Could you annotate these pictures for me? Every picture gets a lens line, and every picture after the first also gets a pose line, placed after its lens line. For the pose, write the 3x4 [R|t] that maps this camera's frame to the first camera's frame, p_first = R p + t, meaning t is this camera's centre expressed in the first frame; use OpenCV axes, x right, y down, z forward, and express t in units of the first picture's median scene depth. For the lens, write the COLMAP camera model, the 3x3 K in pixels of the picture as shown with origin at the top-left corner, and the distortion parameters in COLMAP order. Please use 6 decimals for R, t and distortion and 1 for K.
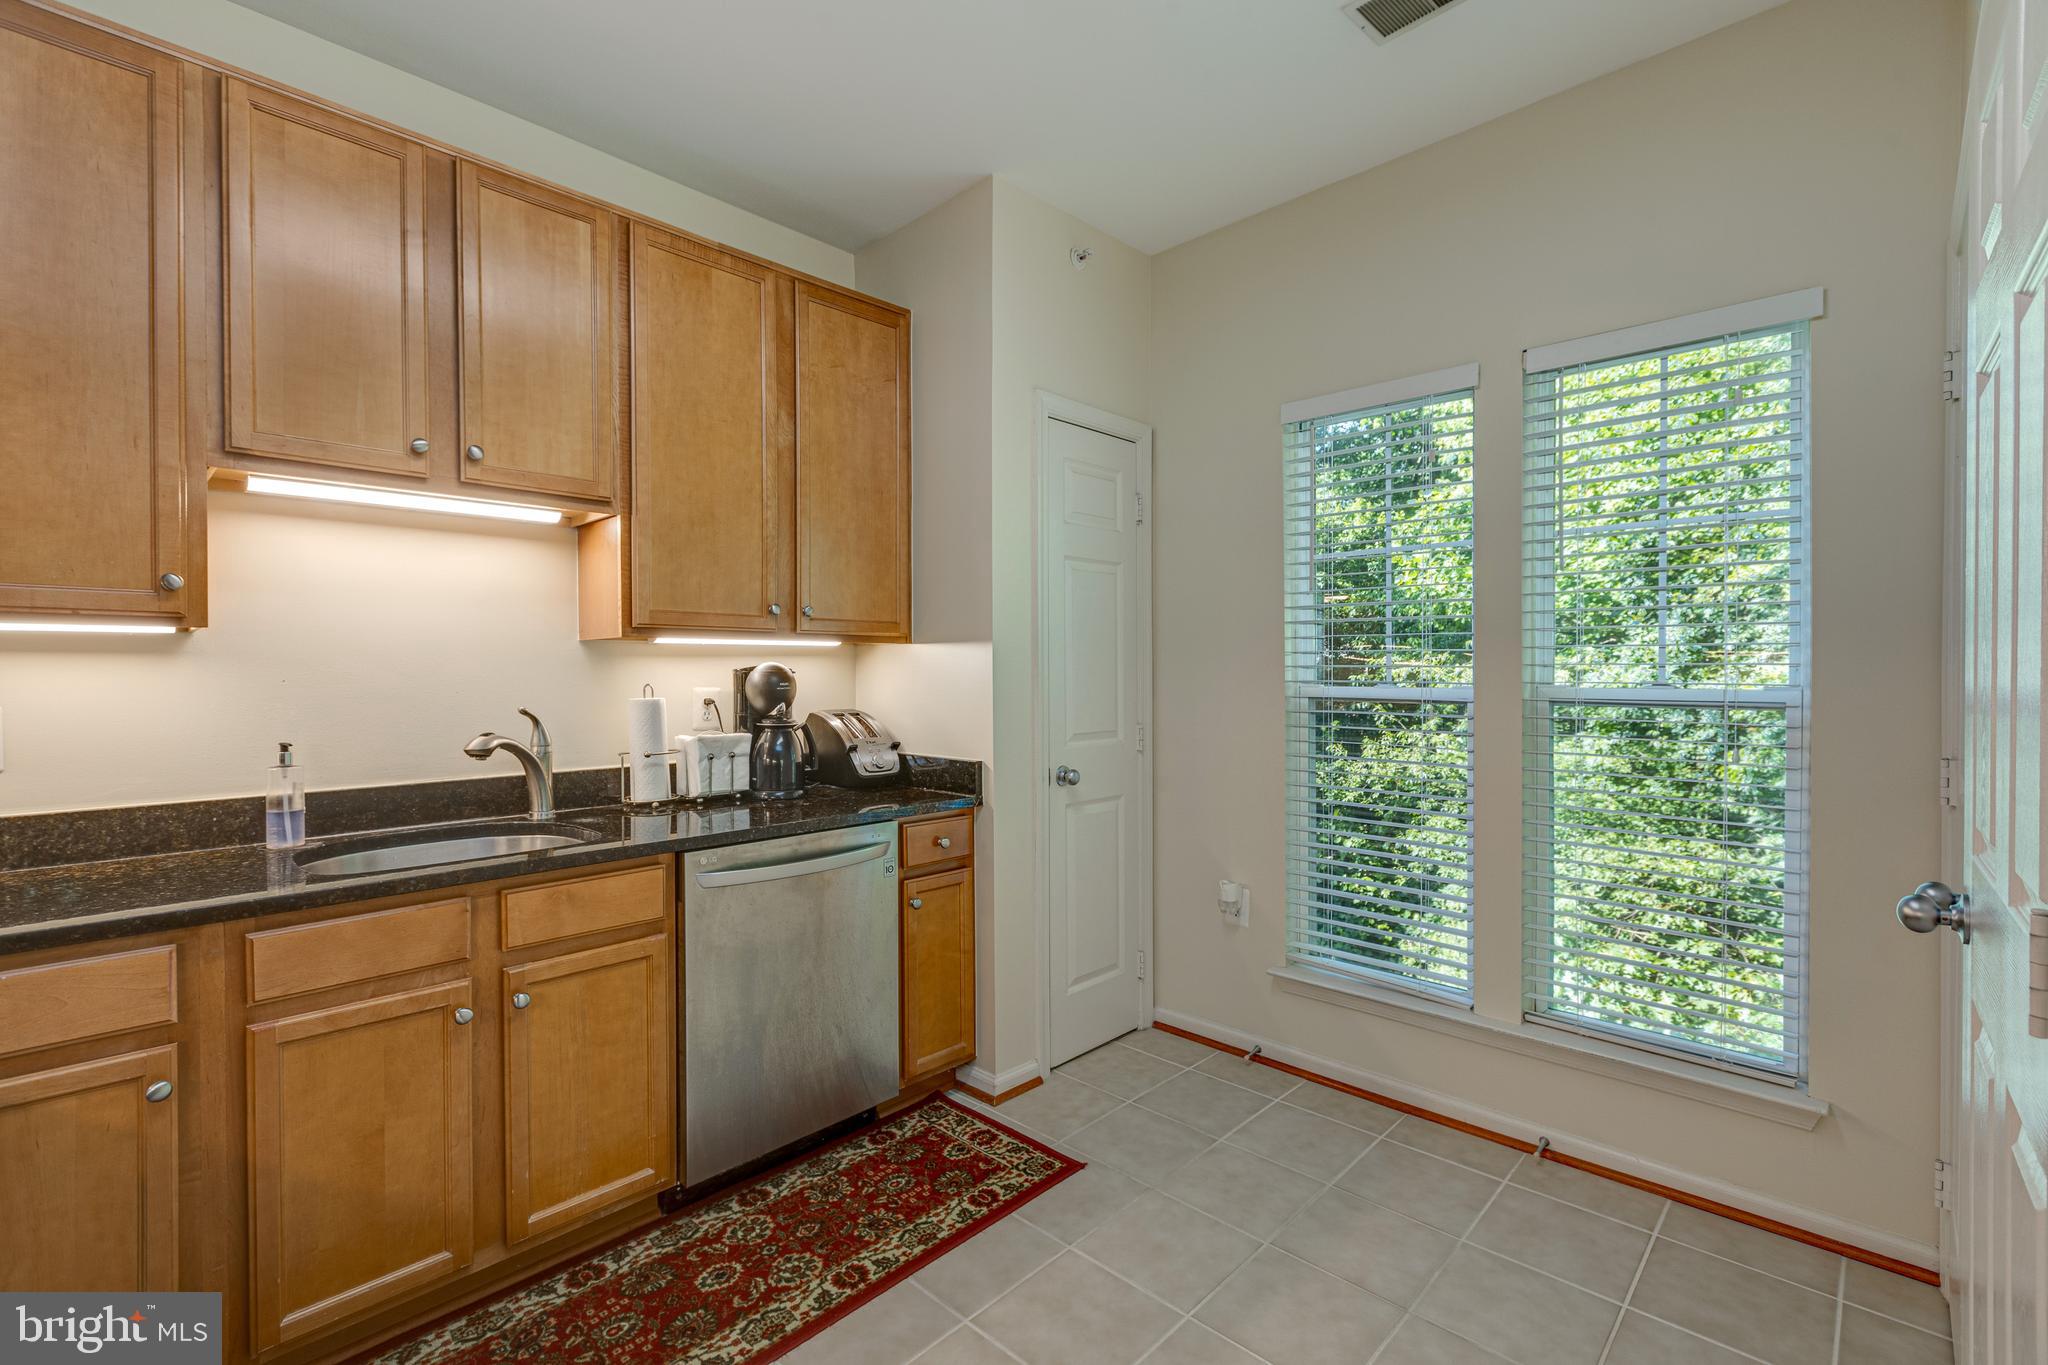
lens RADIAL K [[903.7, 0, 1029.5], [0, 903.7, 679.2], [0, 0, 1]] dist [0.001365, -0.000312]
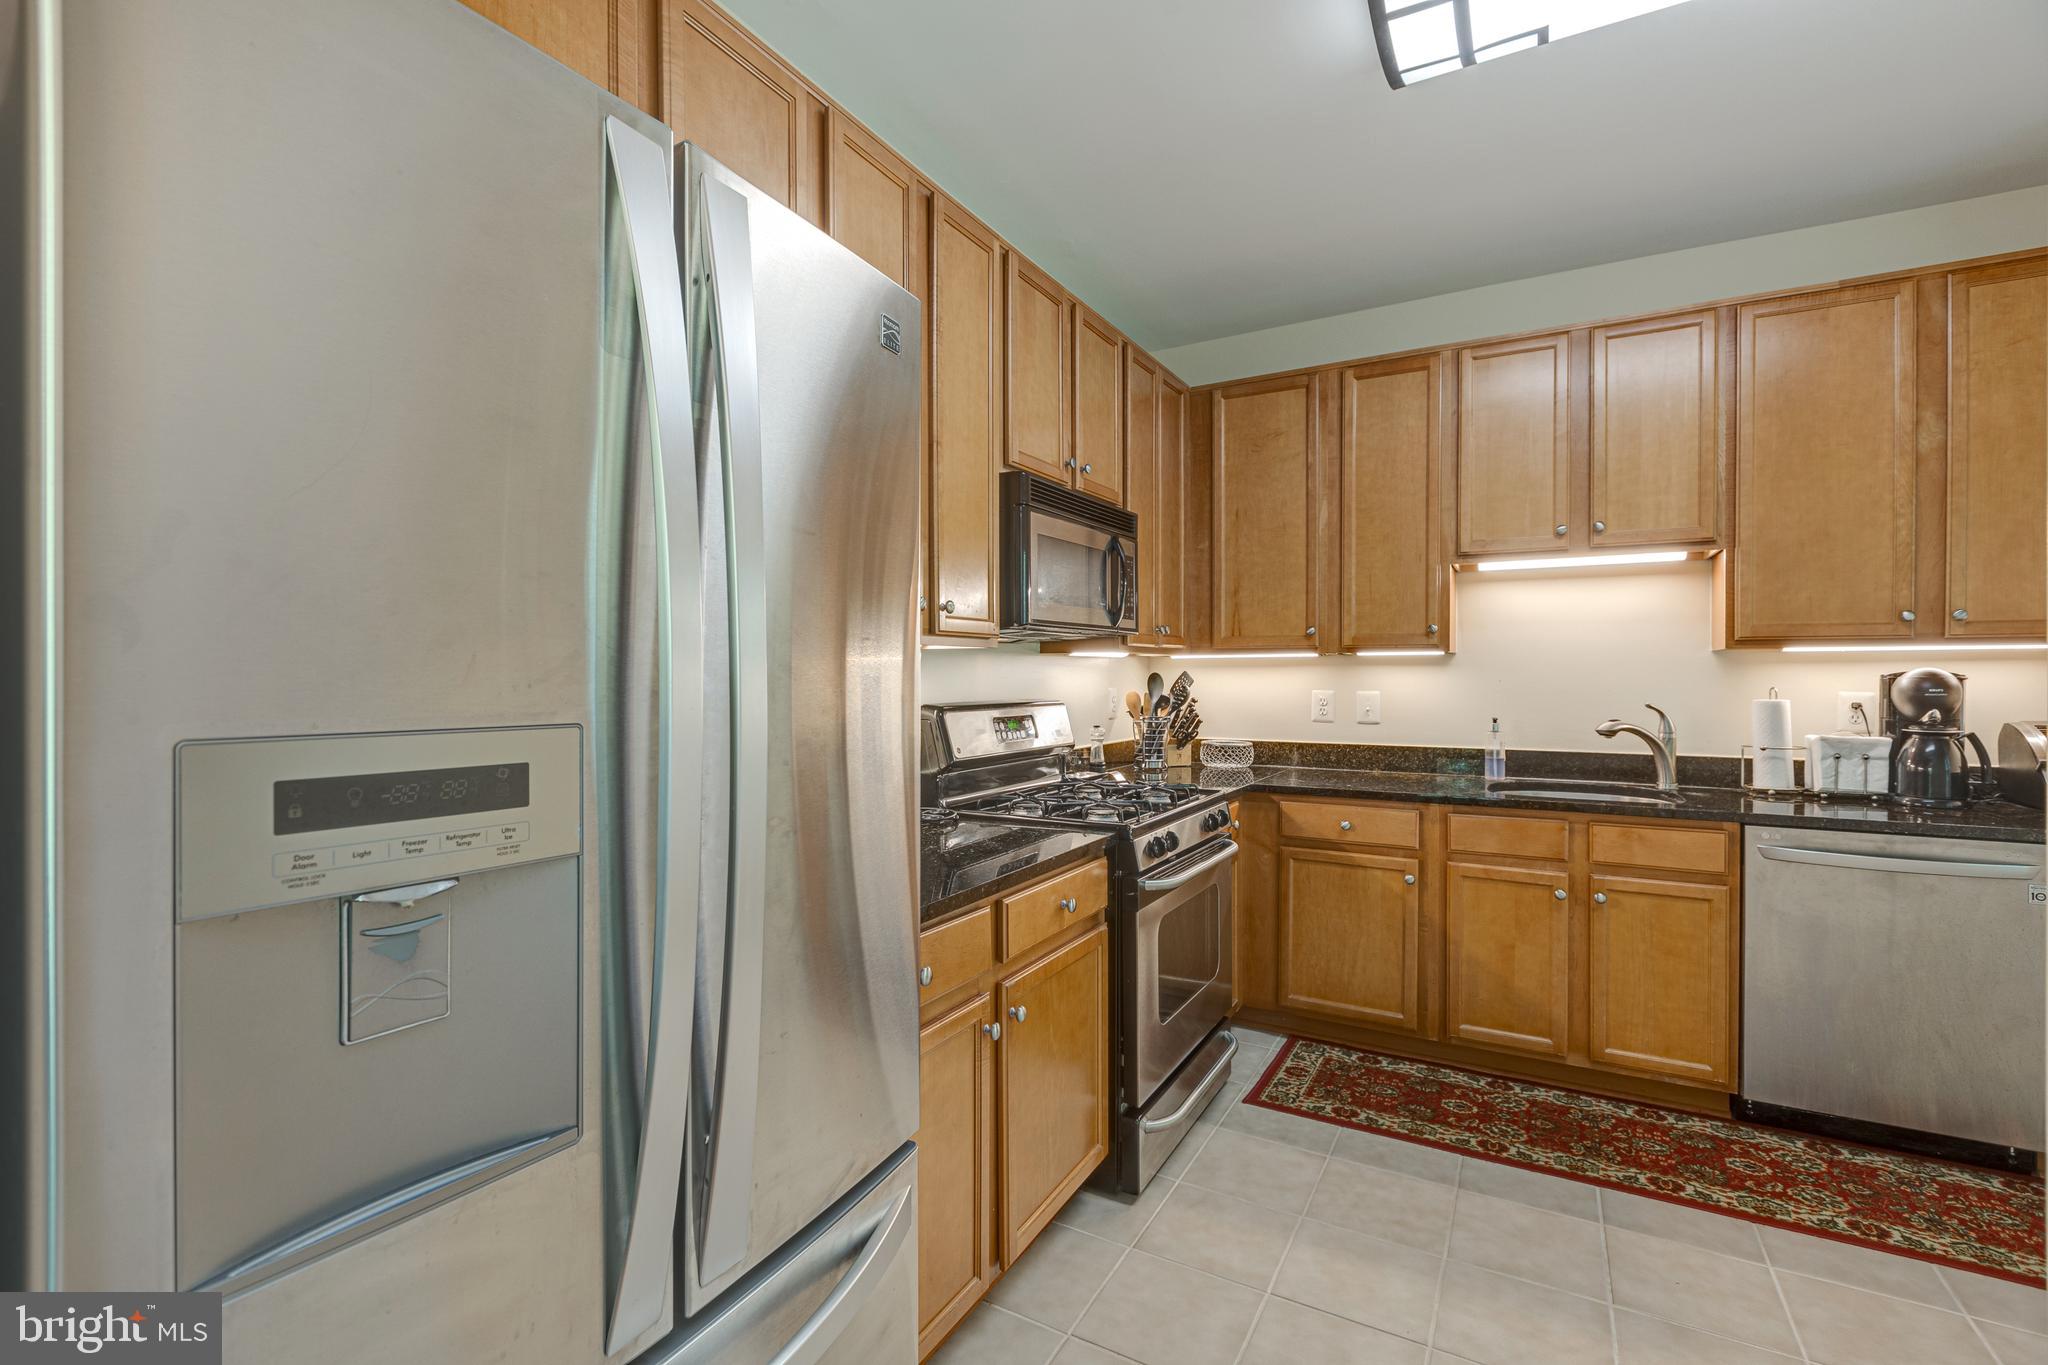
lens RADIAL K [[903.6, 0, 1025.9], [0, 903.6, 679.7], [0, 0, 1]] dist [0.001302, -0.003127]
pose [[0.246118, 0.009500, -0.969193, 0.507725], [-0.010479, 0.999920, 0.007140, -0.003025], [0.969183, 0.008399, 0.246198, -0.224032]]
